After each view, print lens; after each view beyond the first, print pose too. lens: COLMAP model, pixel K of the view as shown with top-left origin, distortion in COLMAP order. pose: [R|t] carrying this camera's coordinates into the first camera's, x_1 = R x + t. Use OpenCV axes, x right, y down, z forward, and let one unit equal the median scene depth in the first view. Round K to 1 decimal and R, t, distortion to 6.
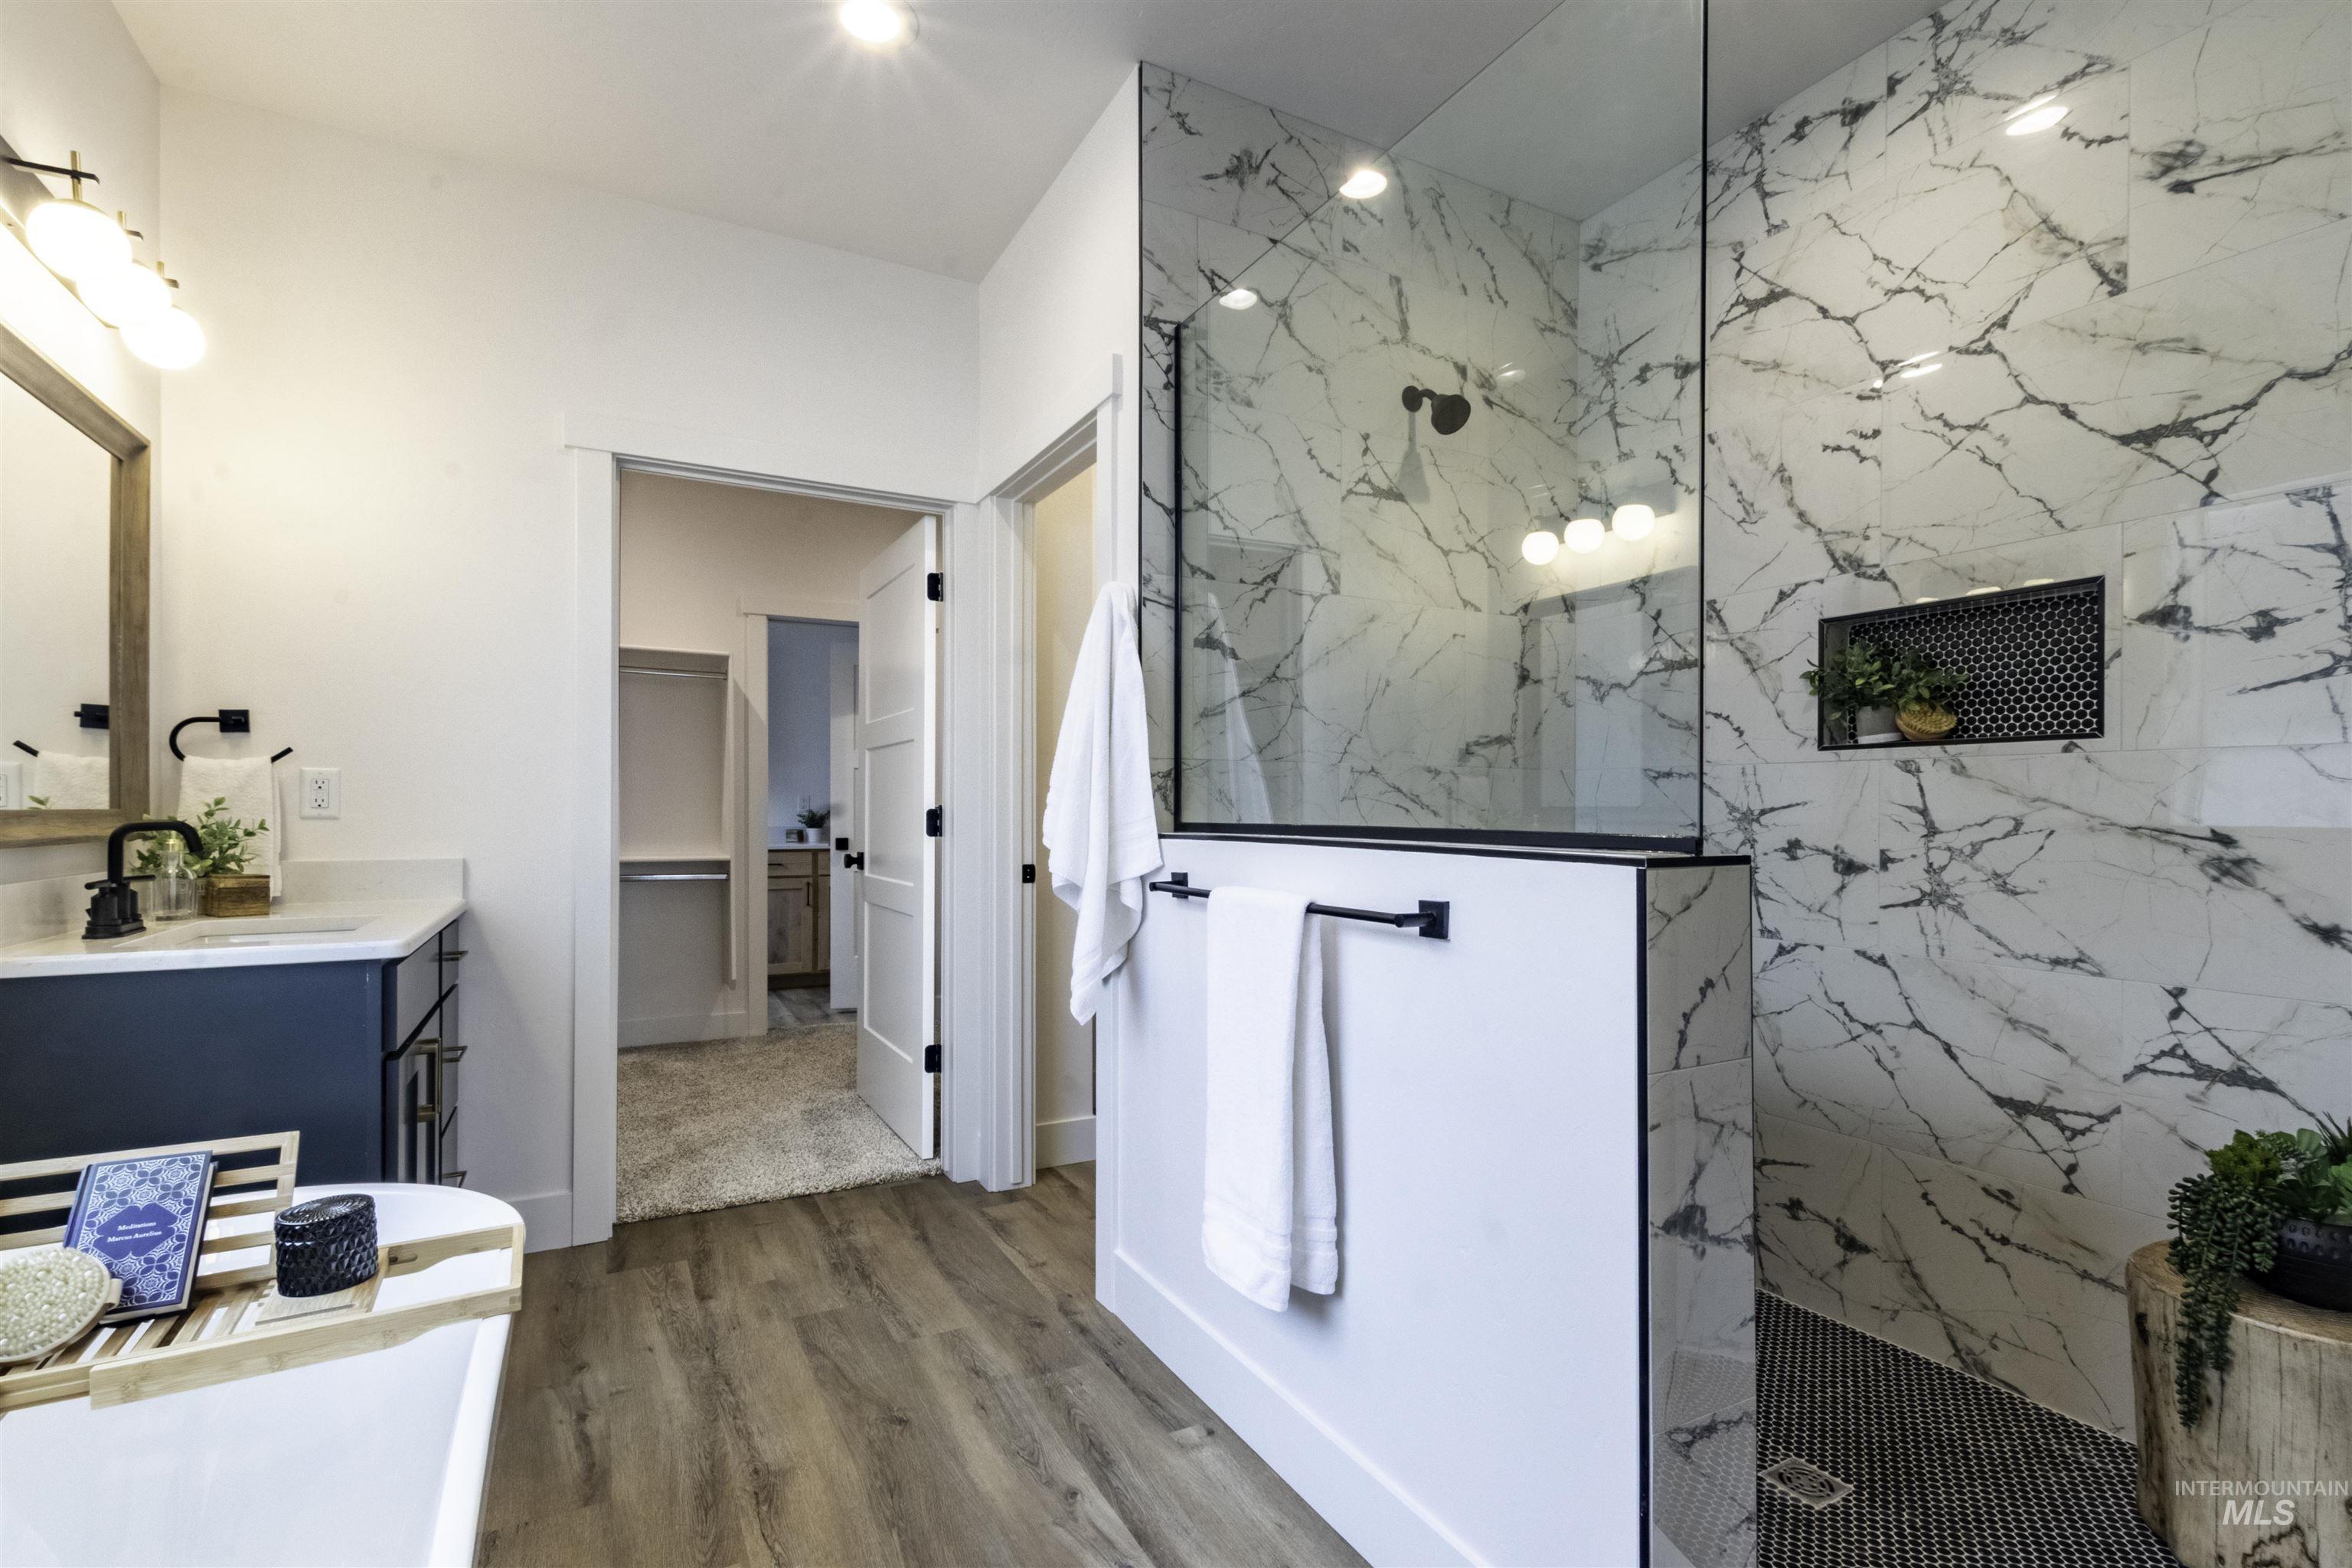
lens RADIAL K [[1088.9, 0, 1170.5], [0, 1088.9, 810.5], [0, 0, 1]] dist [0.013117, -0.004070]
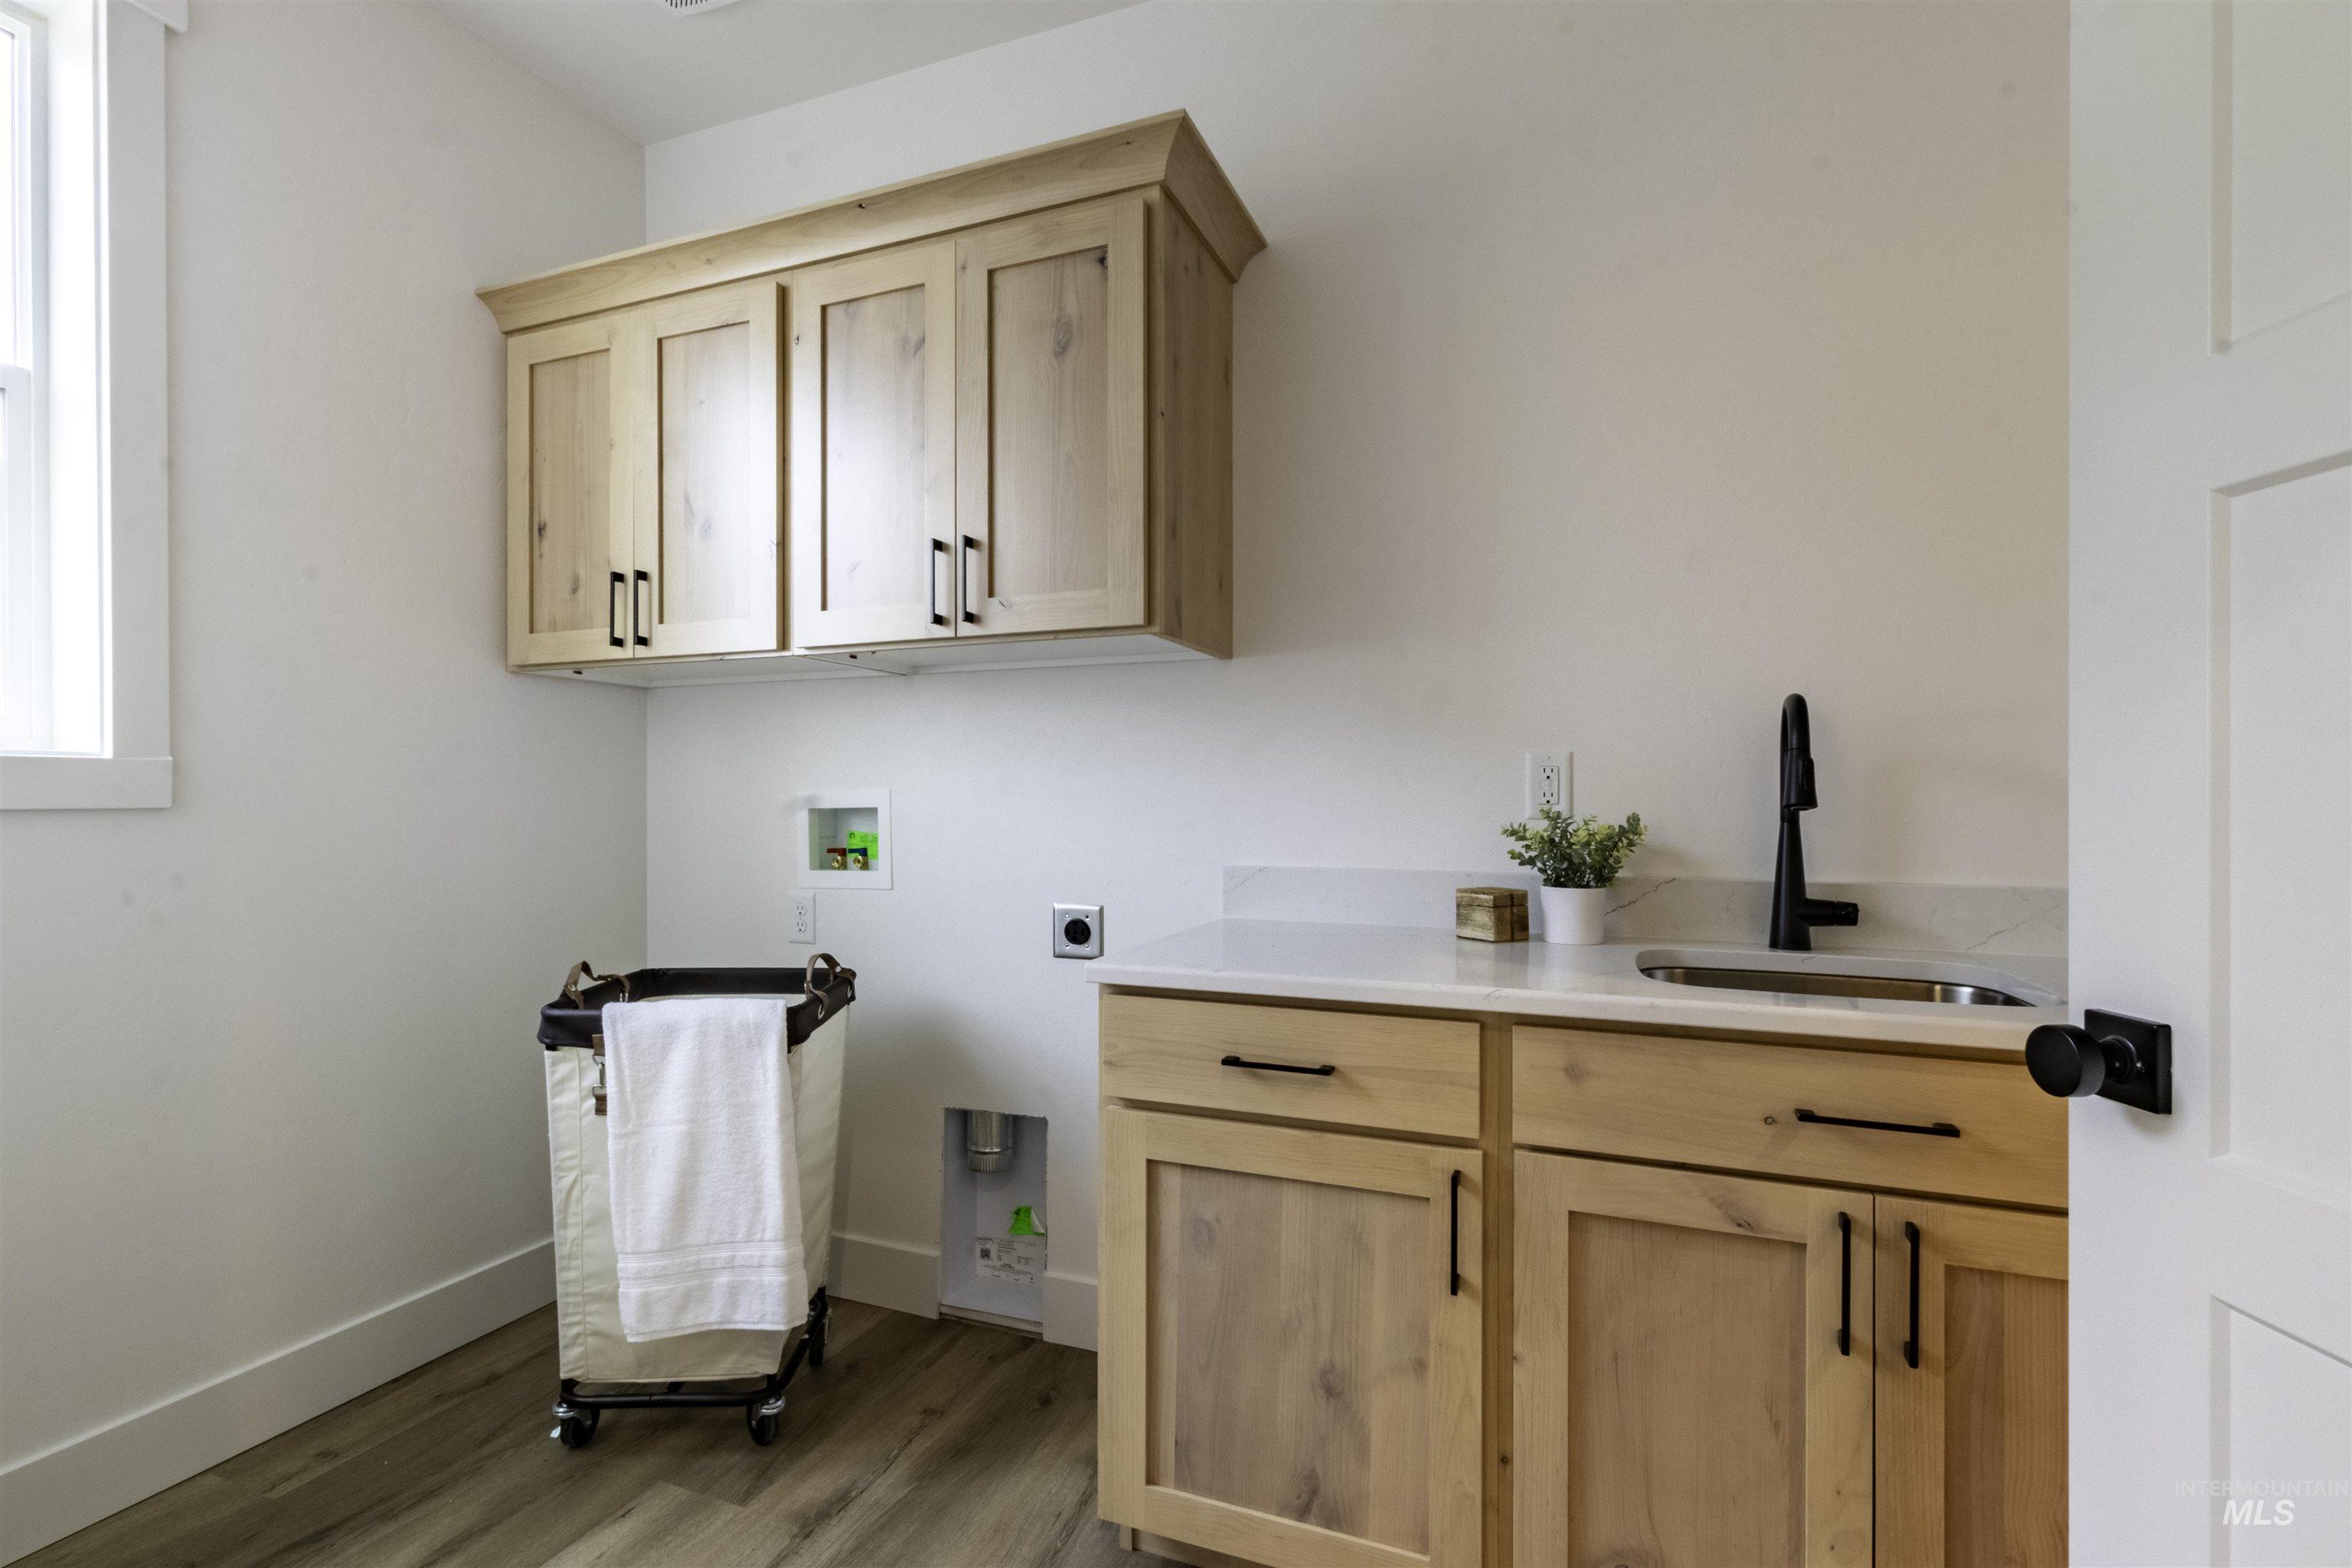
lens RADIAL K [[1092.6, 0, 1159.9], [0, 1092.6, 796.3], [0, 0, 1]] dist [0.009767, 0.000228]
pose [[0.637601, -0.001667, -0.770365, -0.522517], [0.000036, 0.999998, -0.002134, -0.011703], [0.770367, 0.001332, 0.637600, 2.064133]]
